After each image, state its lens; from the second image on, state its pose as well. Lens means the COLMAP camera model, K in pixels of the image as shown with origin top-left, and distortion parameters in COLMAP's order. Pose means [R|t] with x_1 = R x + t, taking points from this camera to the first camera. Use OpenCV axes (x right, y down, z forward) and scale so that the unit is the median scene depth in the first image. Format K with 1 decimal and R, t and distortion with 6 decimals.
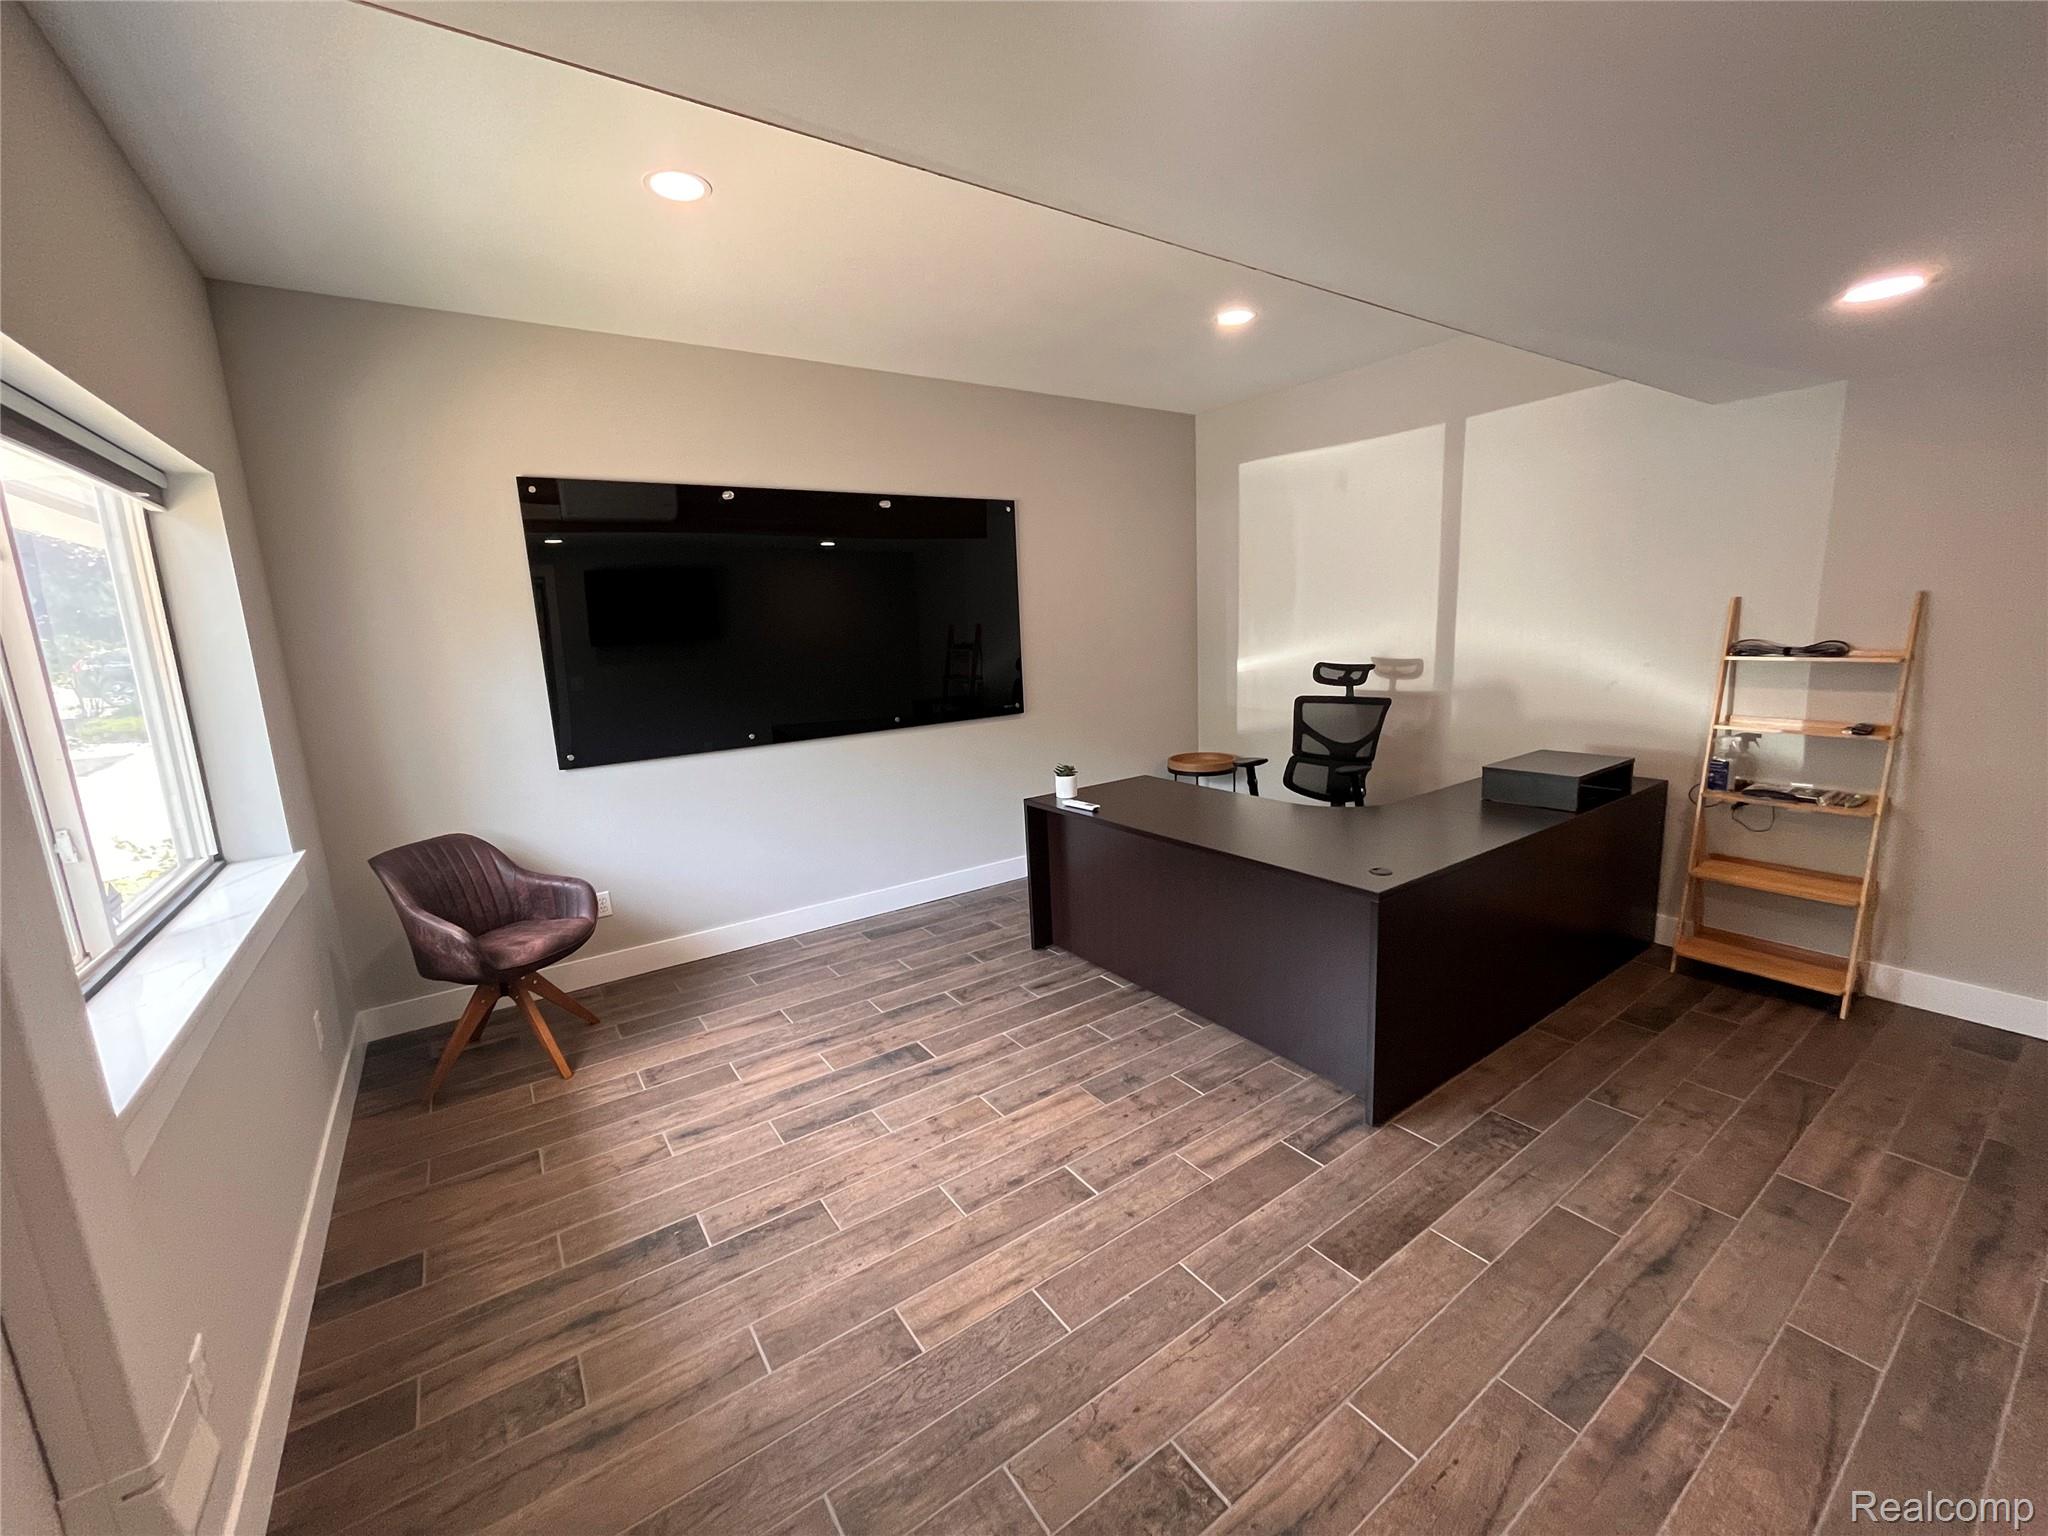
lens RADIAL K [[826.2, 0, 1028.2], [0, 826.2, 765.7], [0, 0, 1]] dist [-0.001596, -0.000364]
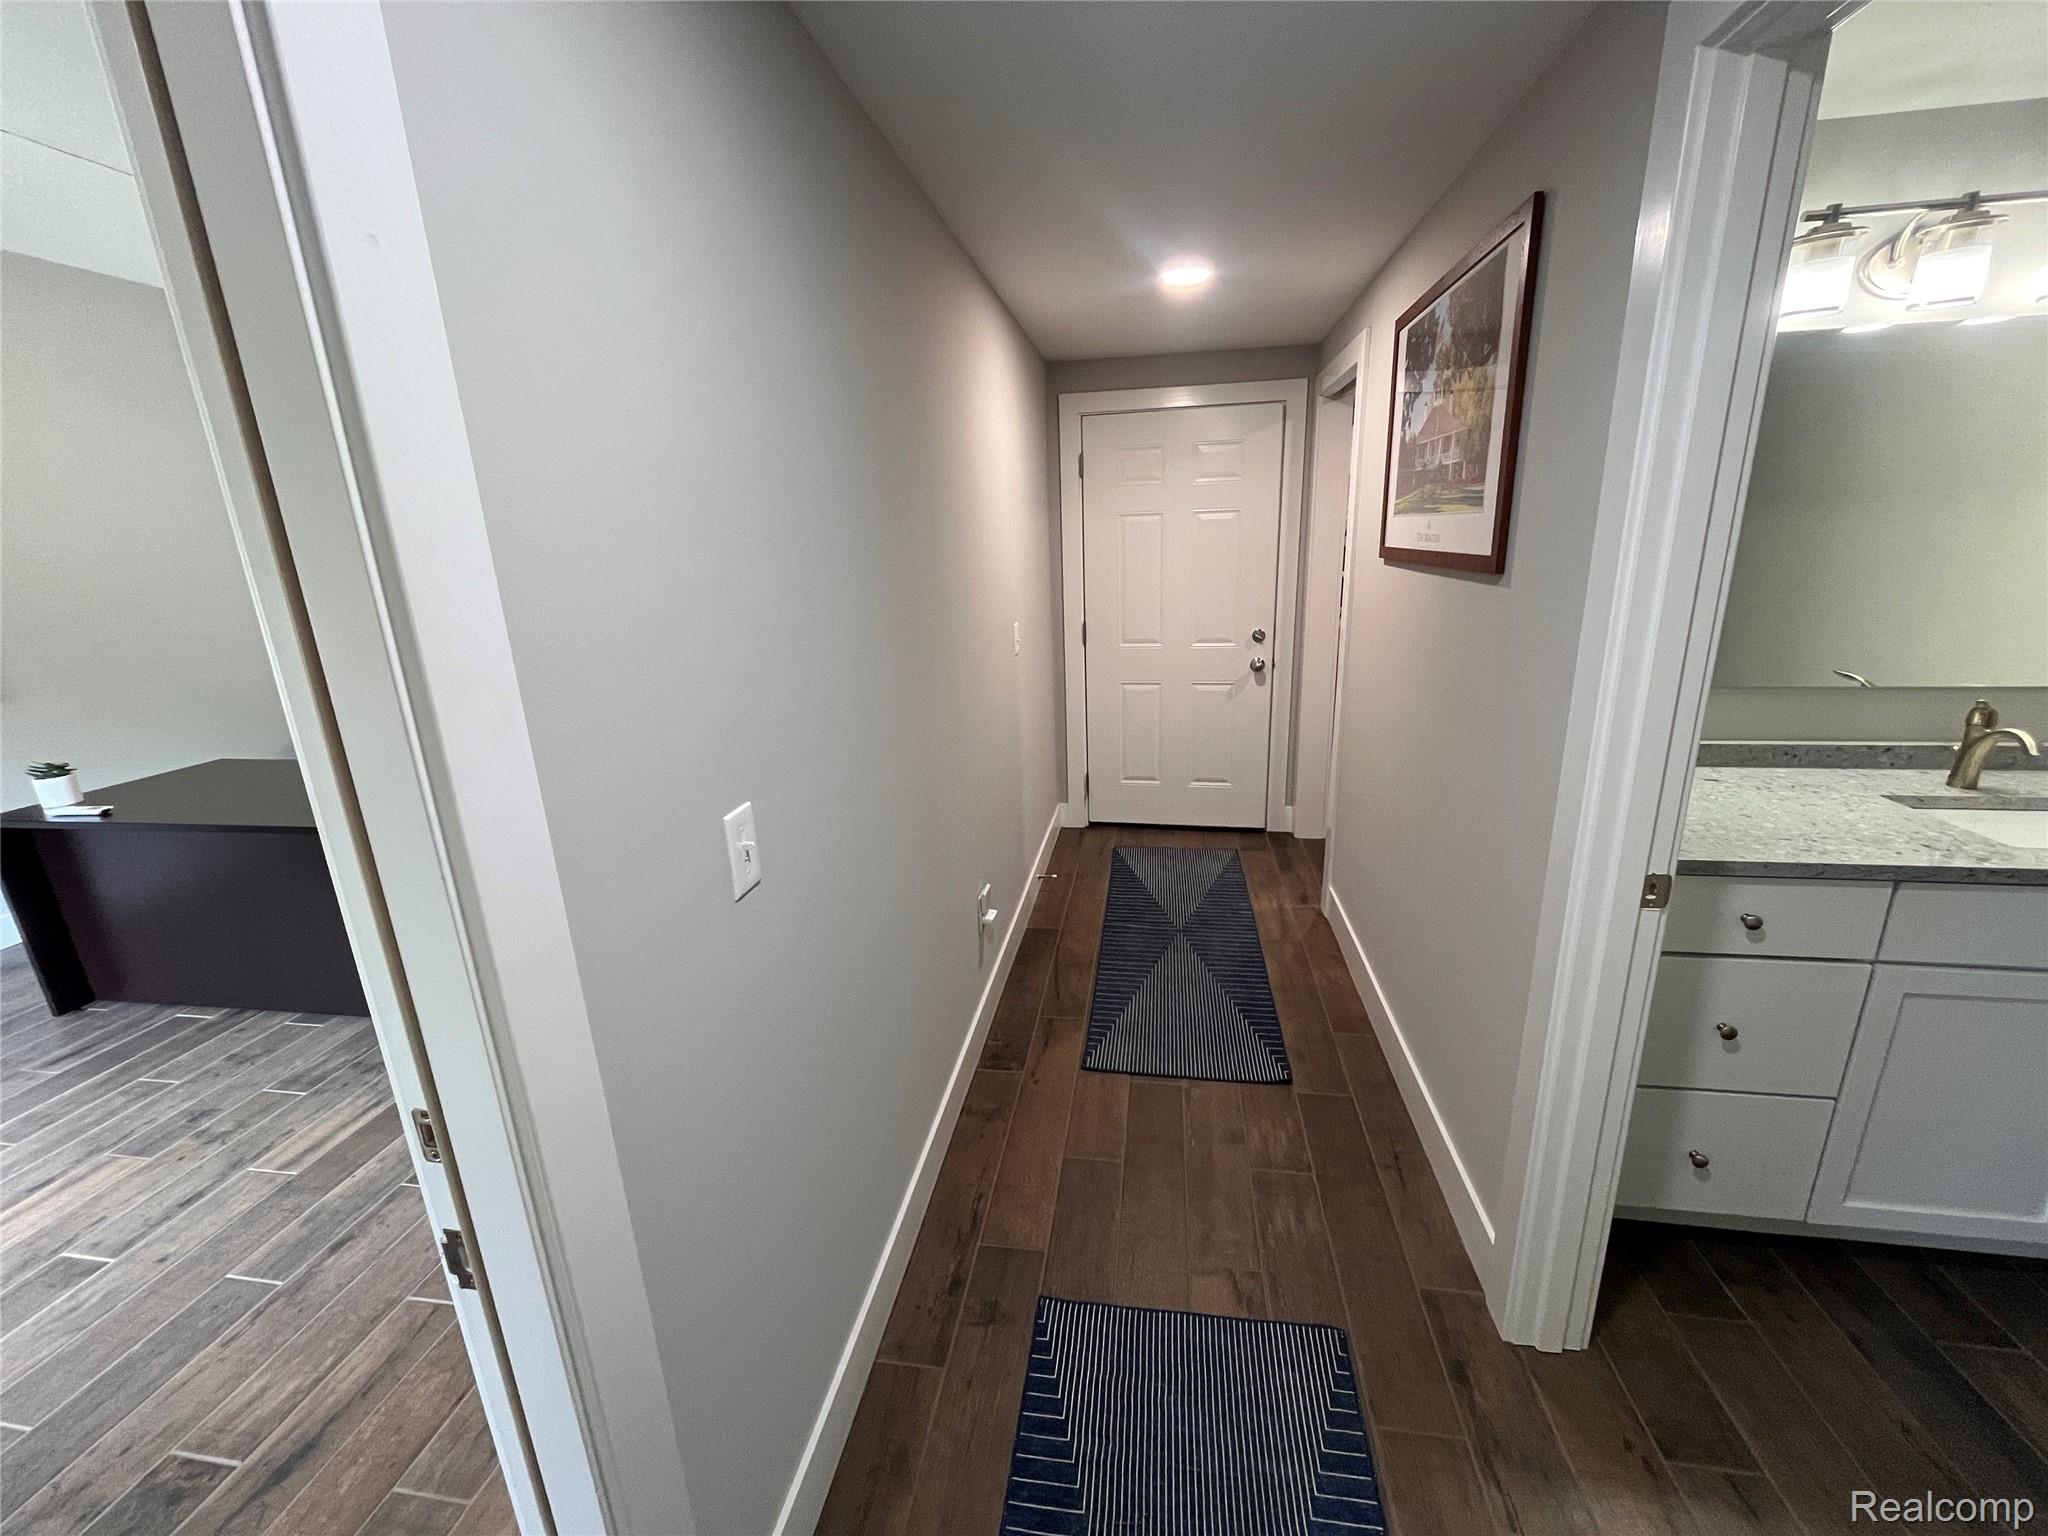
lens RADIAL K [[826.2, 0, 1029.8], [0, 826.2, 765.5], [0, 0, 1]] dist [-0.001596, -0.000364]
pose [[0.691681, -0.172691, 0.701252, 0.204286], [0.130088, 0.984900, 0.114230, 0.047237], [-0.710390, 0.012213, 0.703702, -0.219404]]
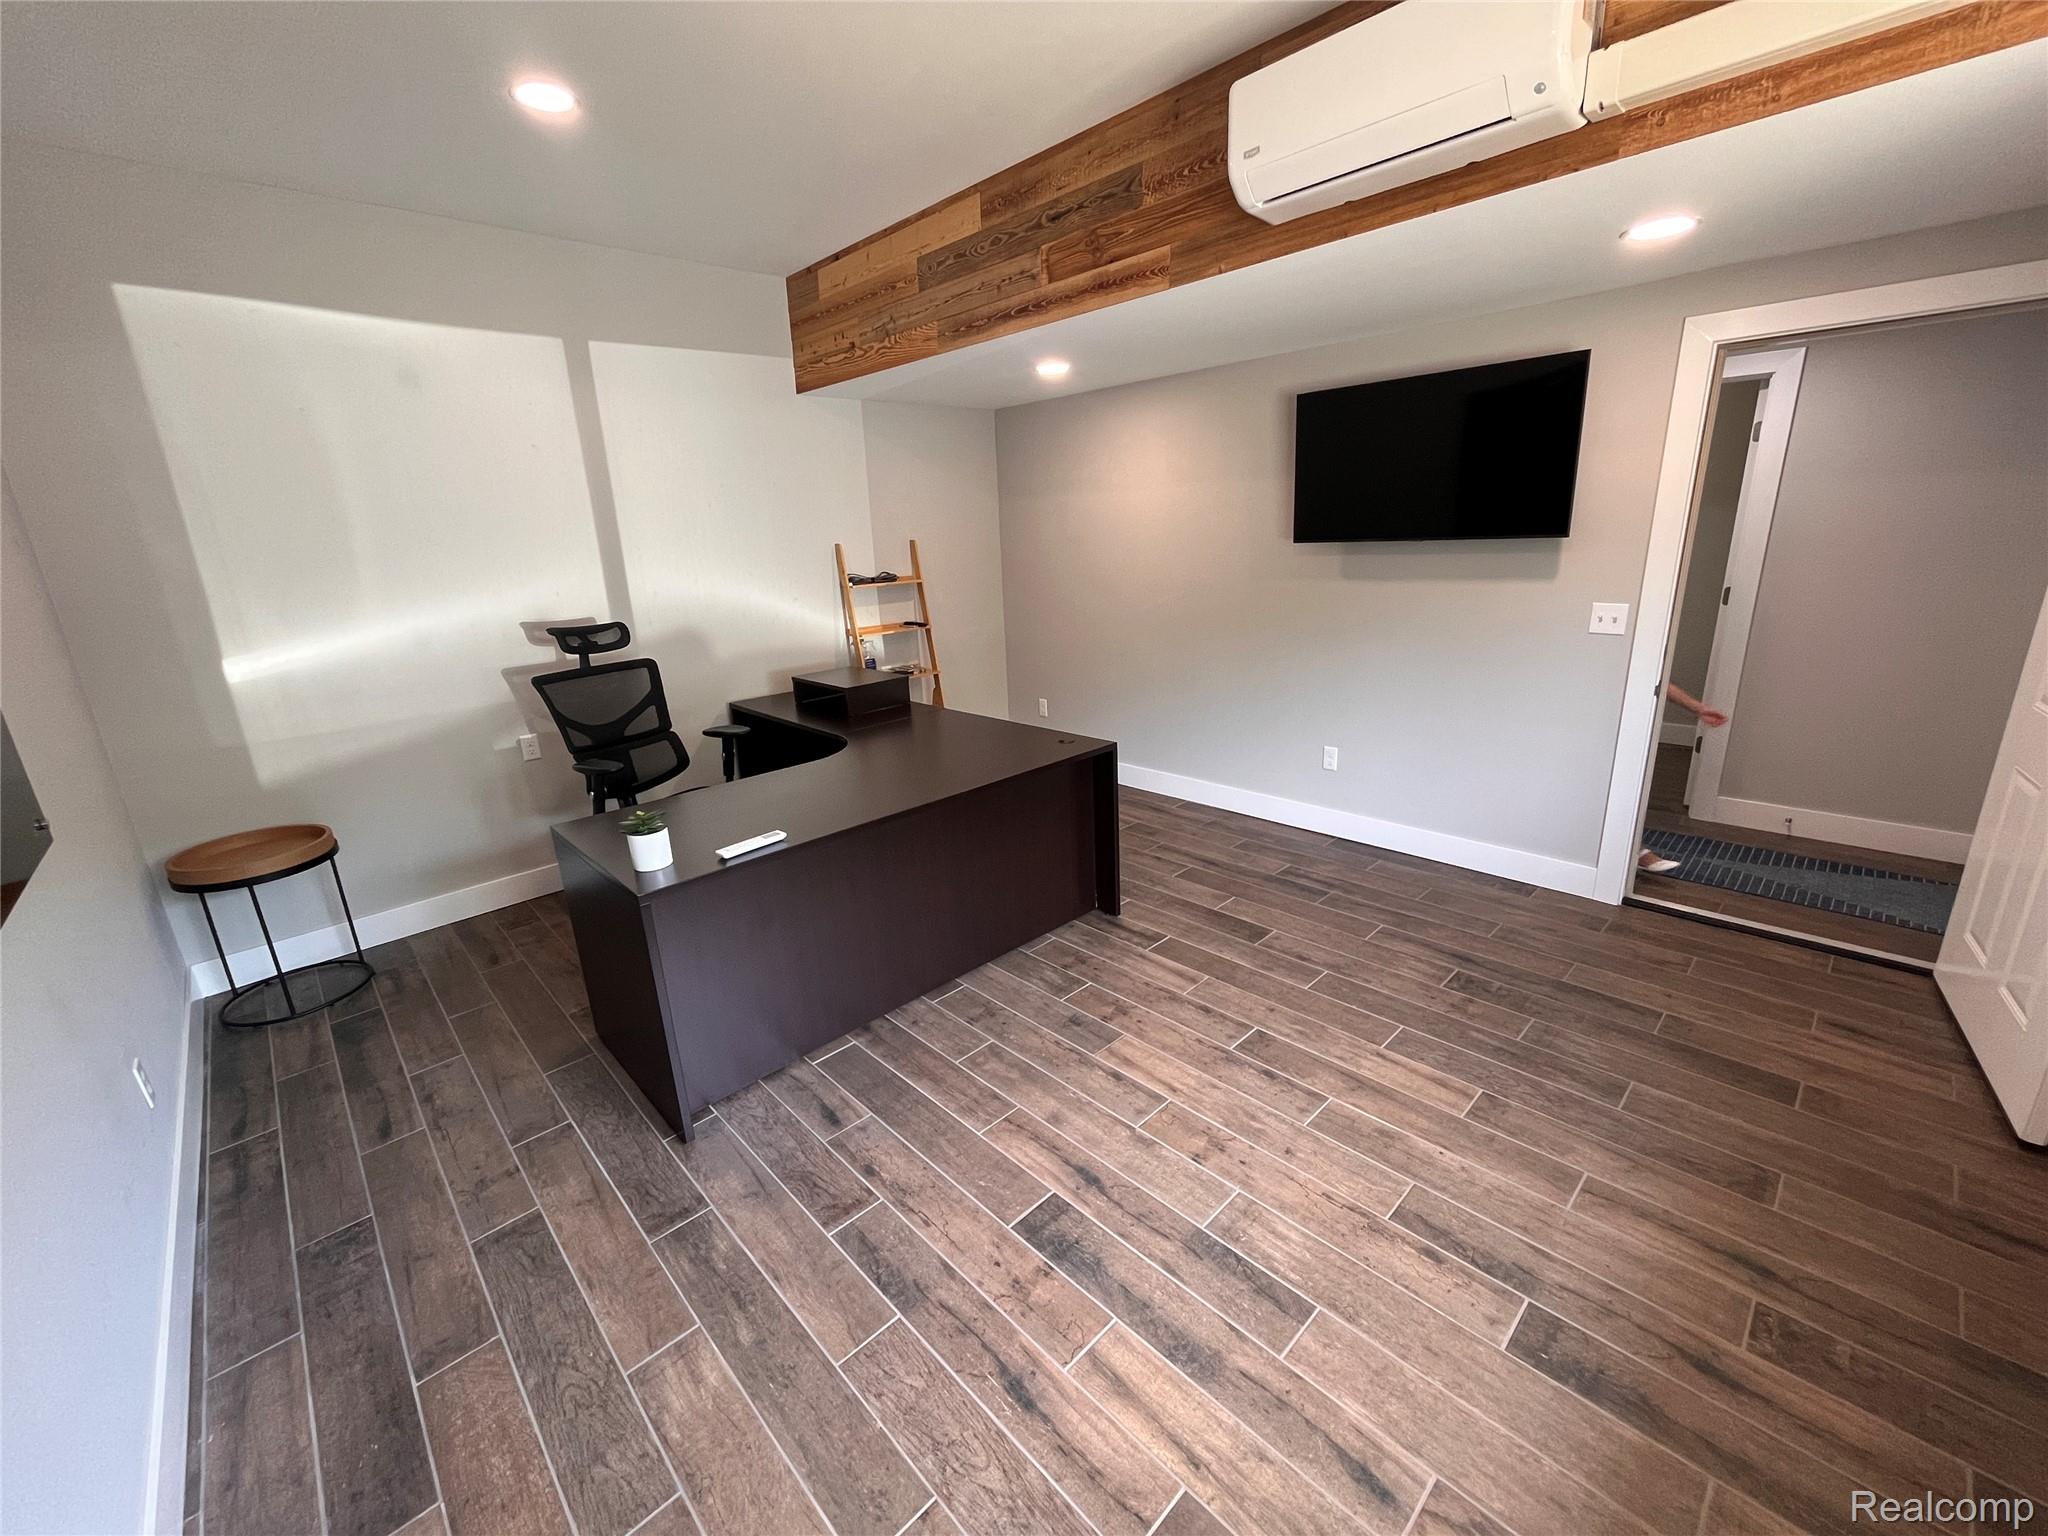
lens RADIAL K [[826.2, 0, 1033.9], [0, 826.2, 766.3], [0, 0, 1]] dist [-0.001596, -0.000364]
pose [[-0.157113, -0.225975, 0.961380, -0.808377], [0.225973, 0.939418, 0.257742, -0.176851], [-0.961380, 0.257740, -0.096530, 1.184893]]
